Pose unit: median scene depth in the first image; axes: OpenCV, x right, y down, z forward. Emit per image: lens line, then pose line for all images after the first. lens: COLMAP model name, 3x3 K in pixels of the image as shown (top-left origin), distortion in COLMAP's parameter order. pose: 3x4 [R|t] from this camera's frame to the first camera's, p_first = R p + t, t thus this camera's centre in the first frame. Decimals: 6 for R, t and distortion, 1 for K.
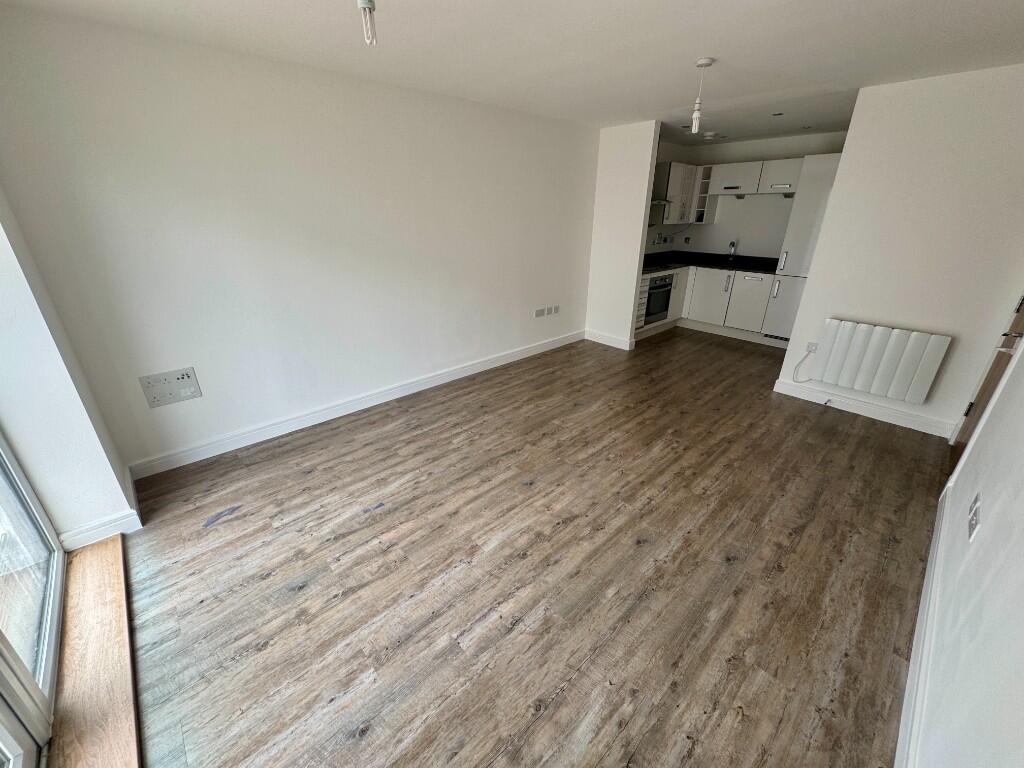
lens RADIAL K [[409.9, 0, 509.8], [0, 409.9, 382.5], [0, 0, 1]] dist [-0.000046, 0.000508]
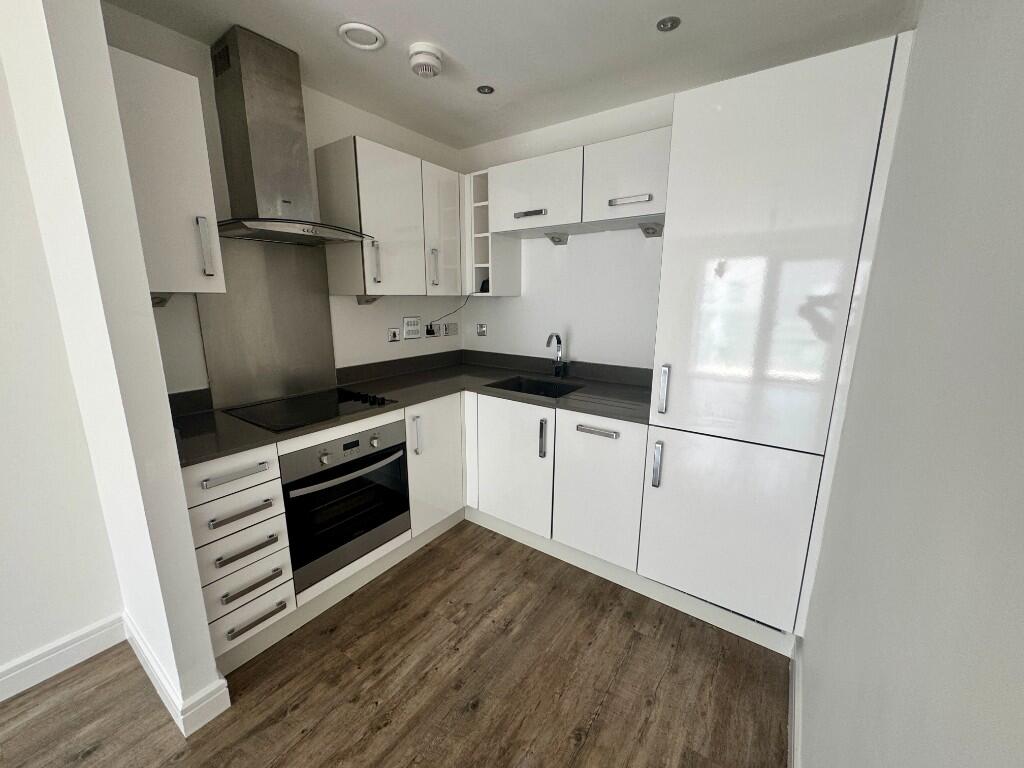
lens RADIAL K [[409.9, 0, 515.8], [0, 409.9, 383.9], [0, 0, 1]] dist [-0.000046, 0.000508]
pose [[0.979190, -0.047922, 0.197208, 0.669376], [0.085212, 0.978999, -0.185201, -0.343673], [-0.184191, 0.198151, 0.962709, 0.965847]]
